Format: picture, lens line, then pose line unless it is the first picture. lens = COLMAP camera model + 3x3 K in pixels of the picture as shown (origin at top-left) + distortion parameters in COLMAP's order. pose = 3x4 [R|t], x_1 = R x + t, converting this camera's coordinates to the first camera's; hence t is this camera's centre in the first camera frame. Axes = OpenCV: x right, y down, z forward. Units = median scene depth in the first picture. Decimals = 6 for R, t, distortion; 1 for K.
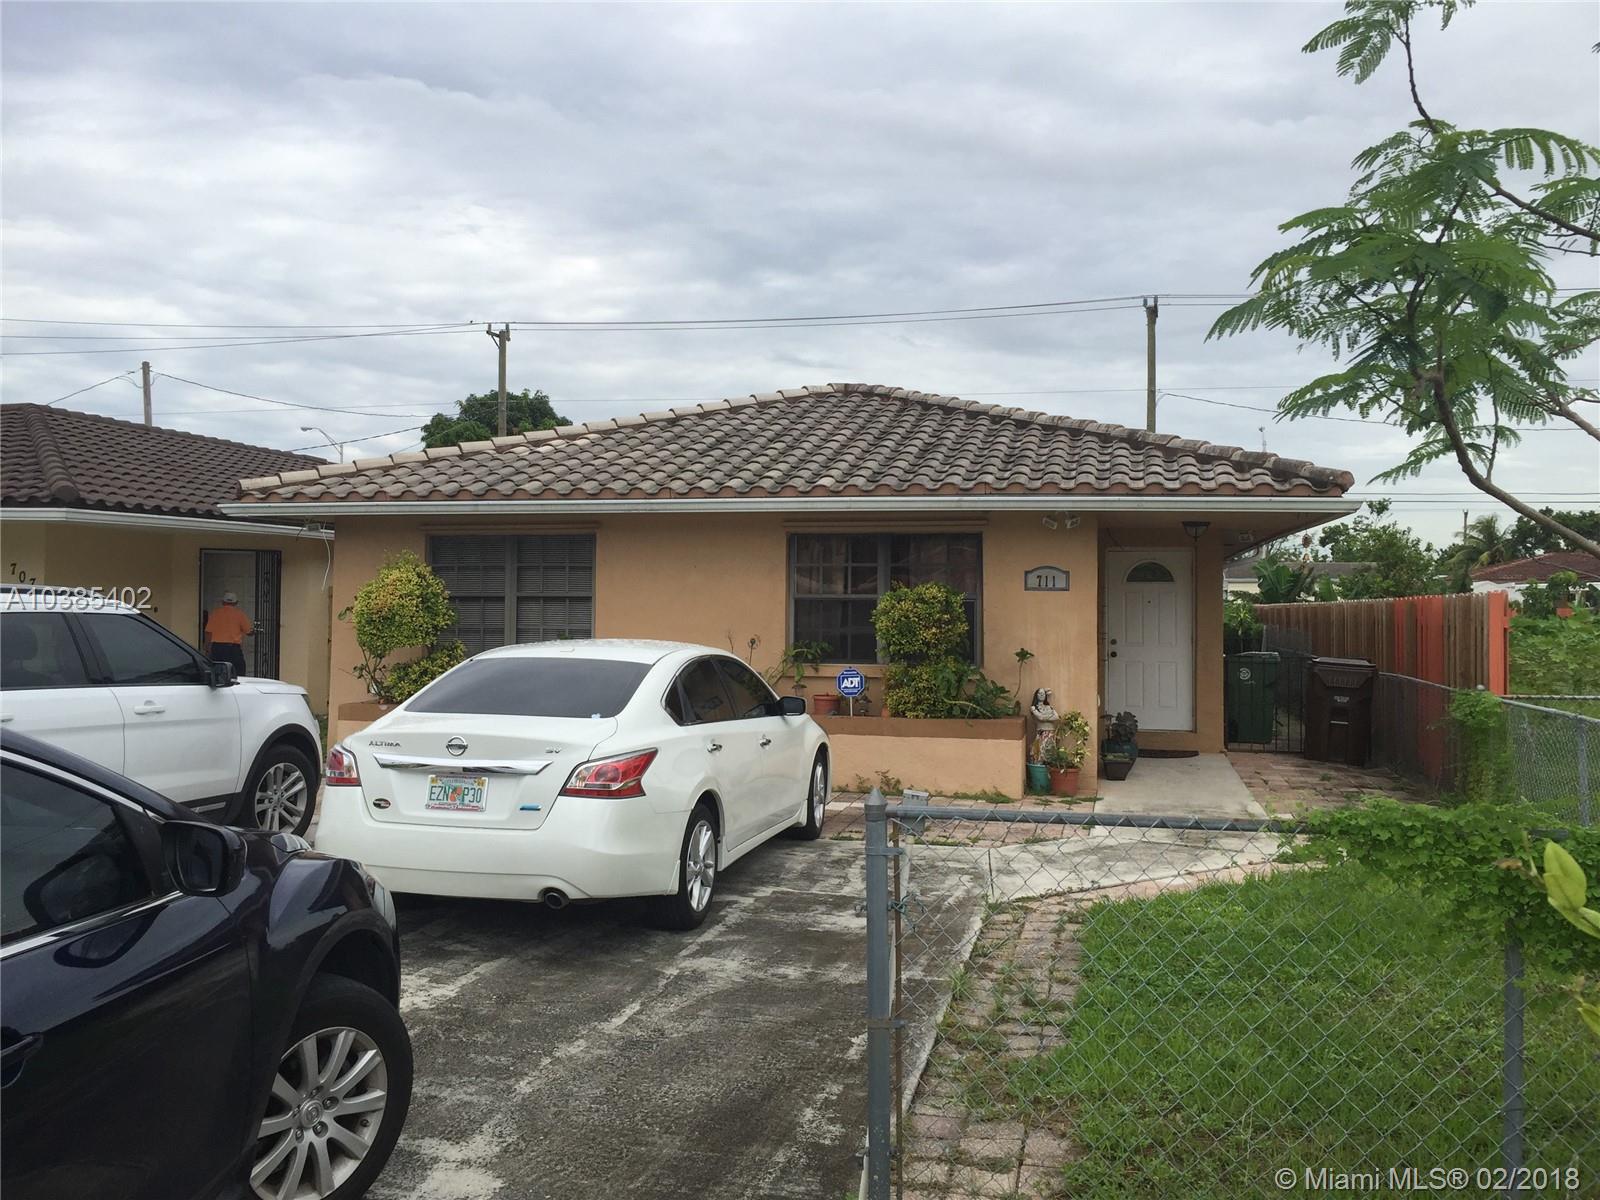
lens RADIAL K [[1364.5, 0, 800.0], [0, 1364.5, 600.8], [0, 0, 1]] dist [0.026943, -0.007760]
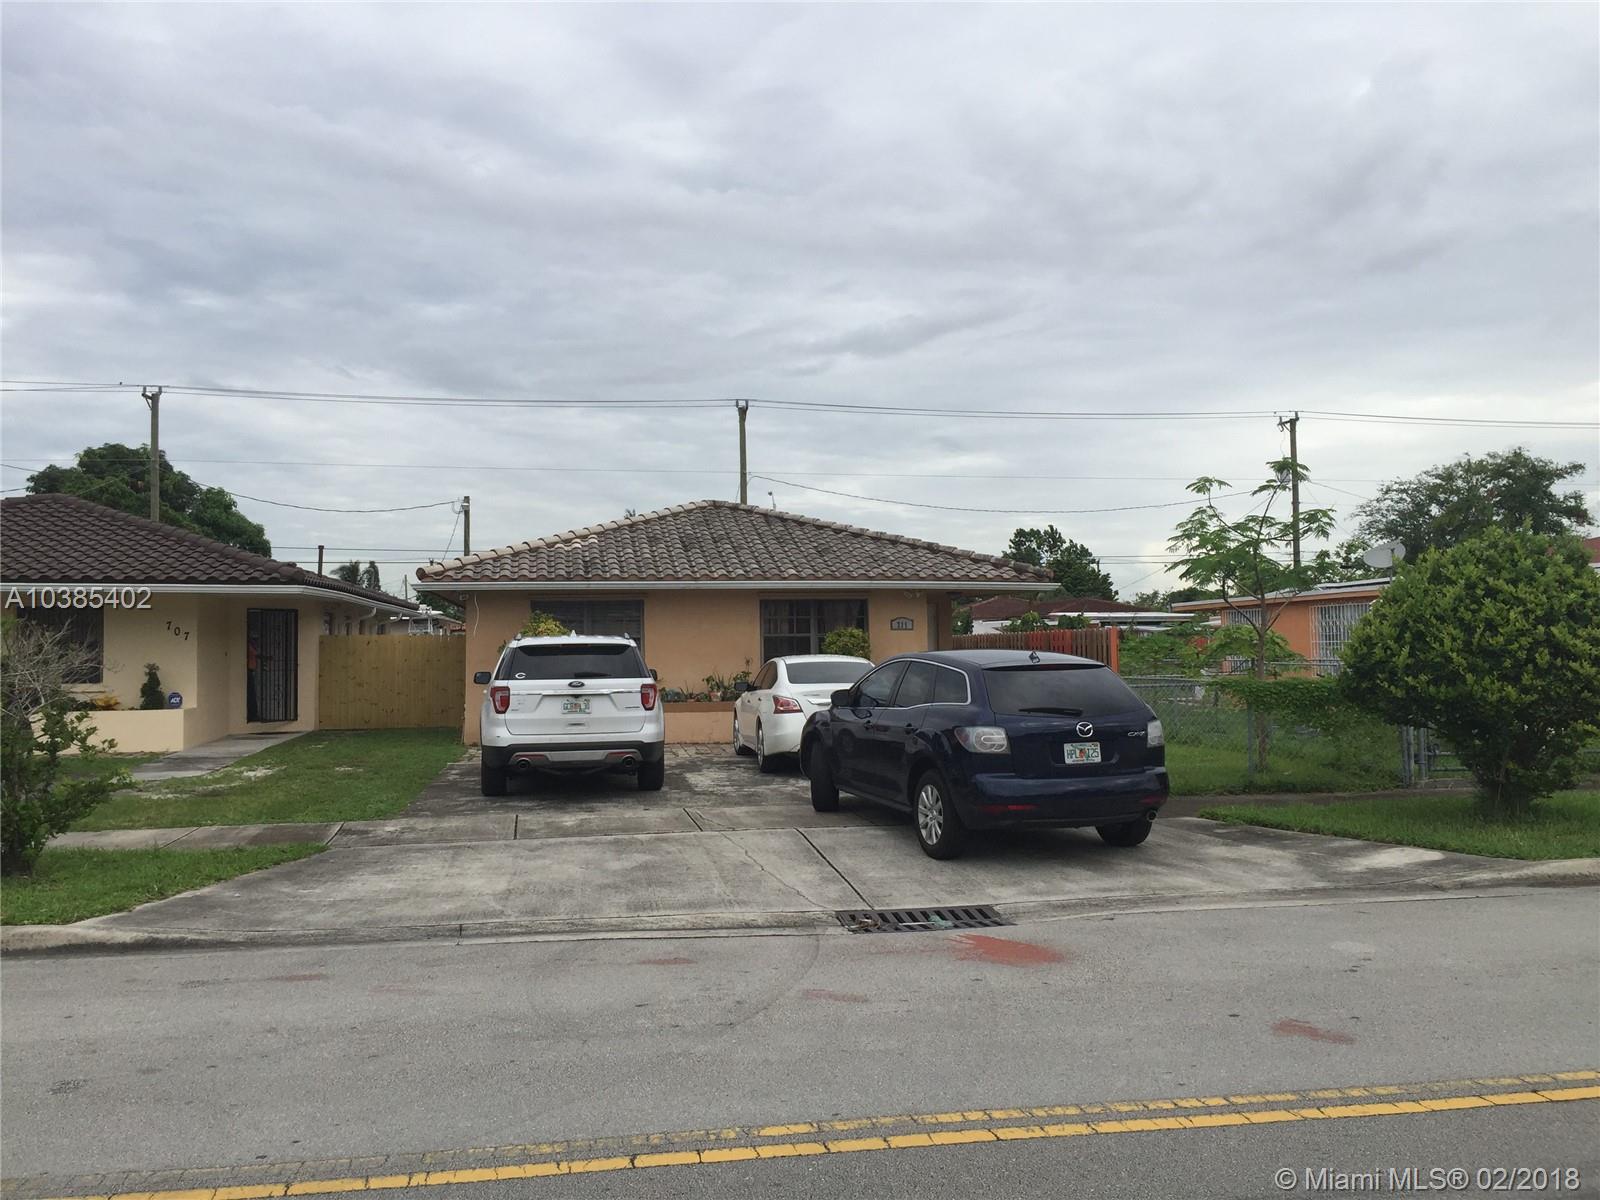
lens RADIAL K [[1364.5, 0, 804.2], [0, 1364.5, 599.8], [0, 0, 1]] dist [0.026943, -0.007760]
pose [[0.919798, -0.005373, 0.392356, -0.173087], [0.017169, 0.999500, -0.026561, -0.000447], [-0.392017, 0.031167, 0.919430, -0.170705]]
